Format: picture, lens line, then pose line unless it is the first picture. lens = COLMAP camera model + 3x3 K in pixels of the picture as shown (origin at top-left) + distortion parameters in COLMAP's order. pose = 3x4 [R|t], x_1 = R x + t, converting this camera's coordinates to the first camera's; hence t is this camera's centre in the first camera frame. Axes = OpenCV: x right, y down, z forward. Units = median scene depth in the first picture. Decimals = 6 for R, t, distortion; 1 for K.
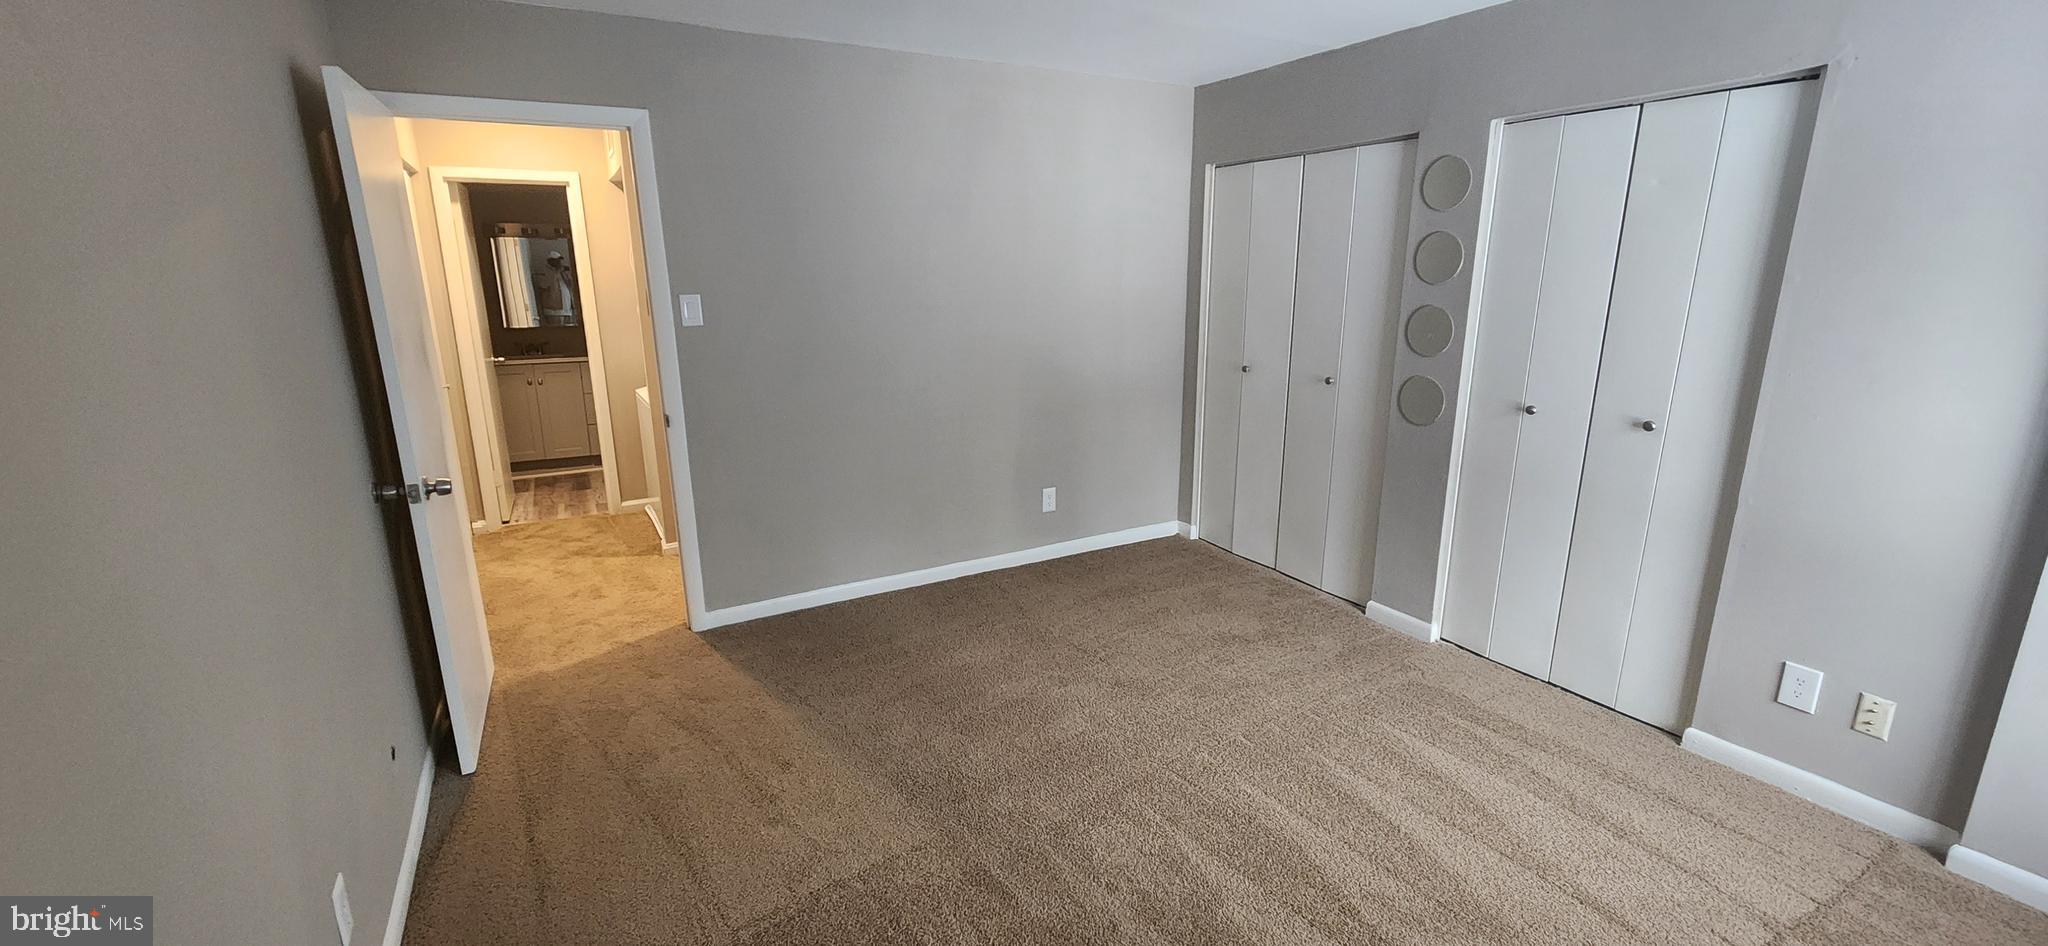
lens RADIAL K [[834.6, 0, 1024.3], [0, 834.6, 468.2], [0, 0, 1]] dist [0.011935, -0.006336]
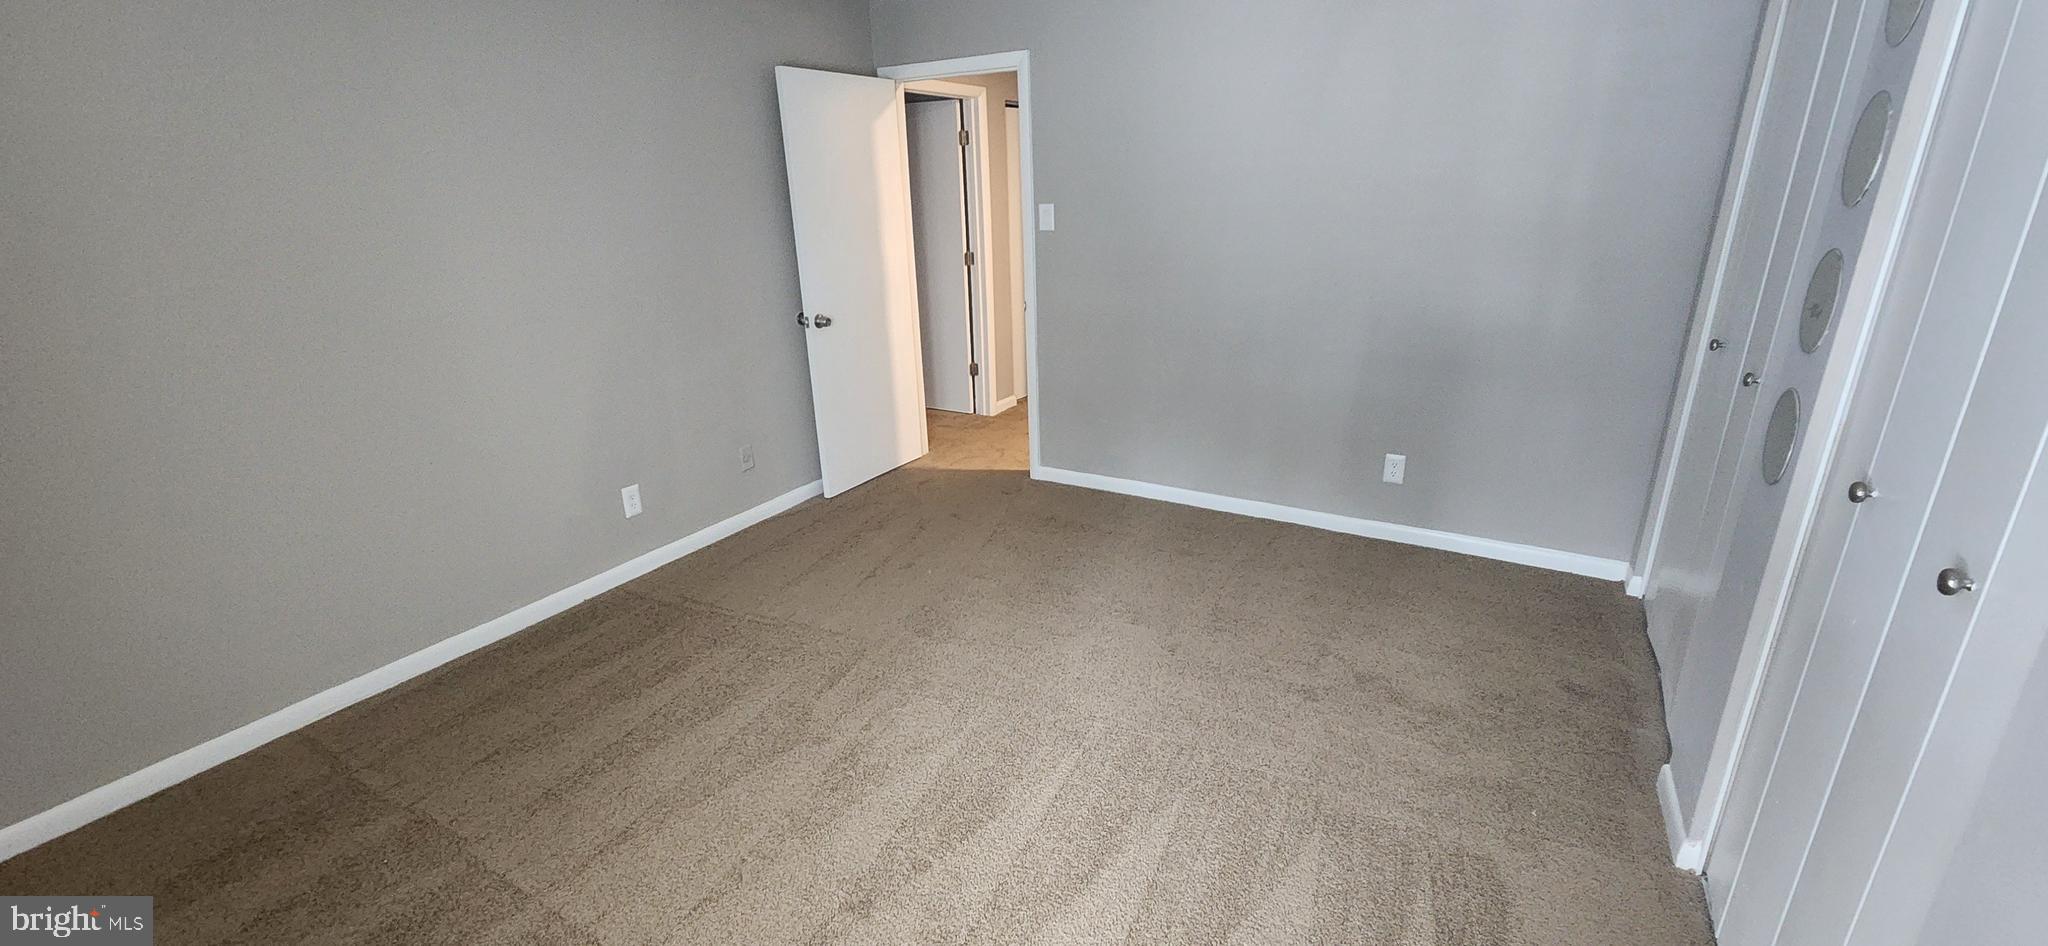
lens RADIAL K [[834.6, 0, 1024.3], [0, 834.6, 468.2], [0, 0, 1]] dist [0.011935, -0.006336]
pose [[0.506062, 0.275187, -0.817419, 0.857905], [-0.188092, 0.960136, 0.206786, -0.105916], [0.841738, 0.049103, 0.537649, 0.426859]]
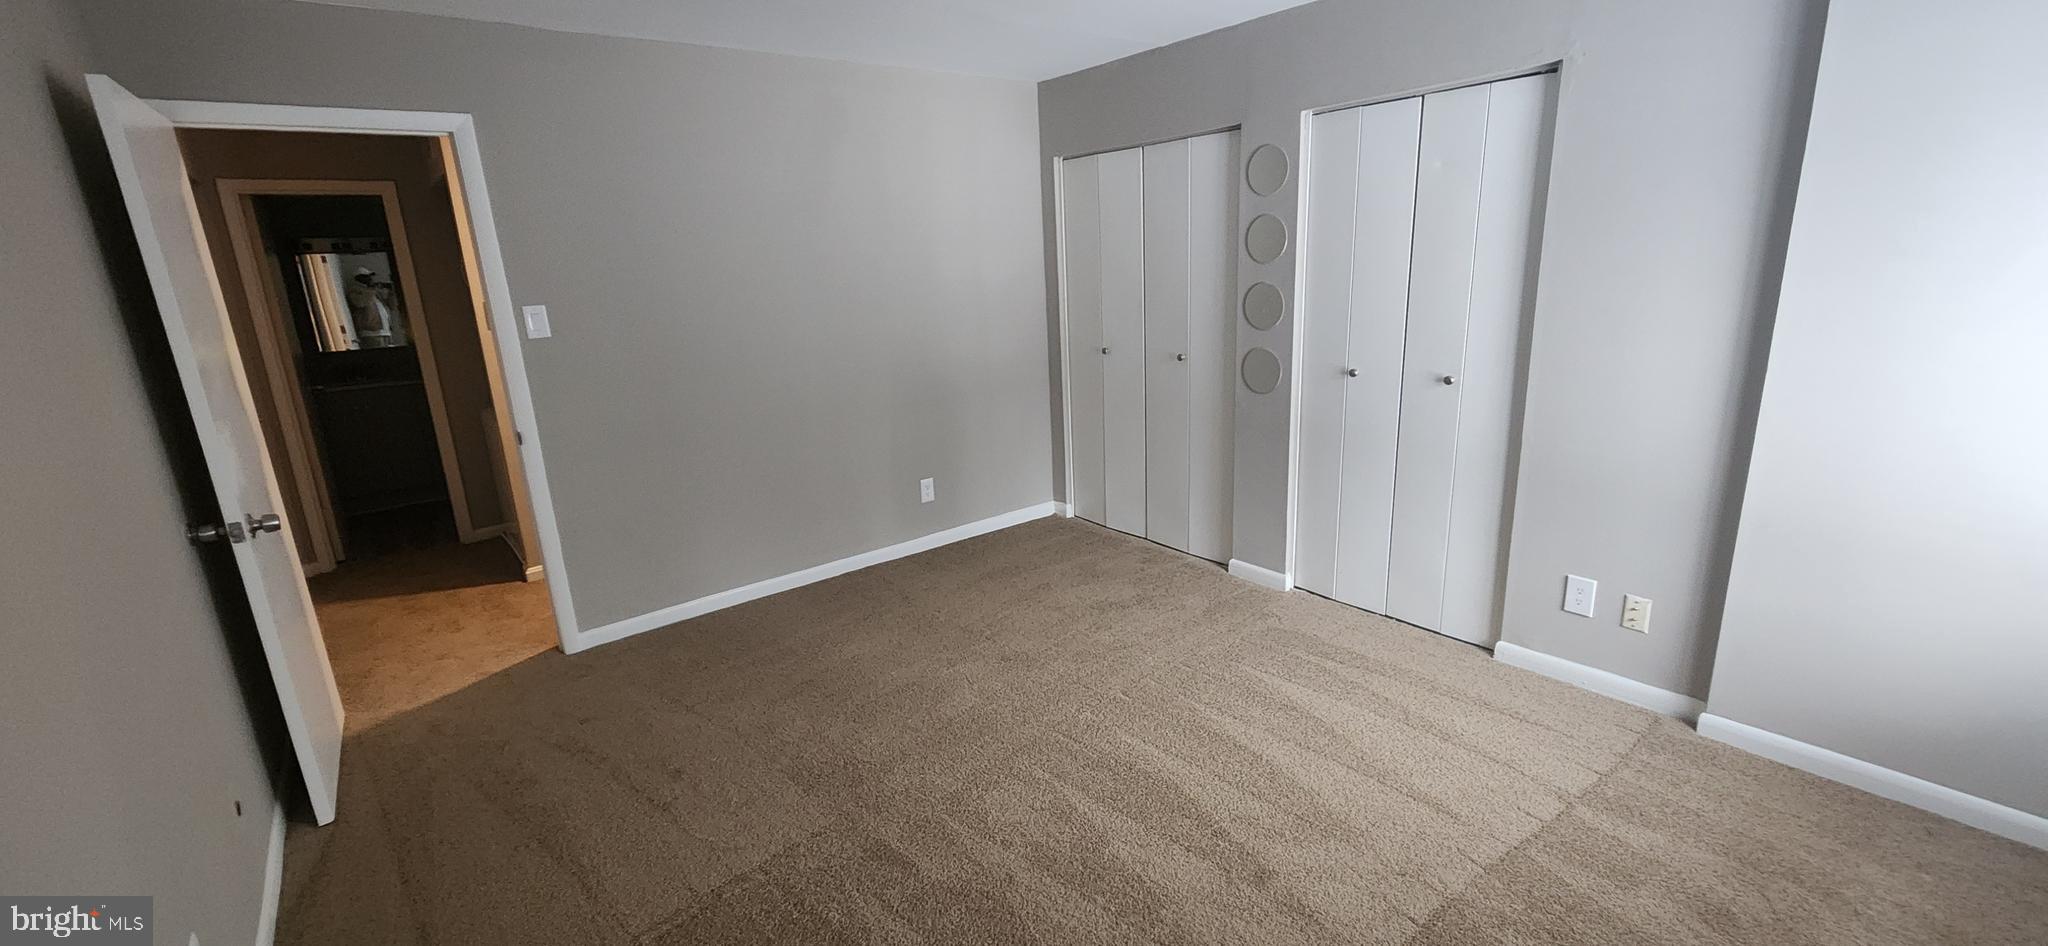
lens RADIAL K [[834.6, 0, 1024.3], [0, 834.6, 468.2], [0, 0, 1]] dist [0.011935, -0.006336]
pose [[0.987504, -0.075517, 0.138324, 0.012631], [0.074429, 0.997141, 0.013027, 0.010907], [-0.138912, -0.002569, 0.990301, -0.042474]]
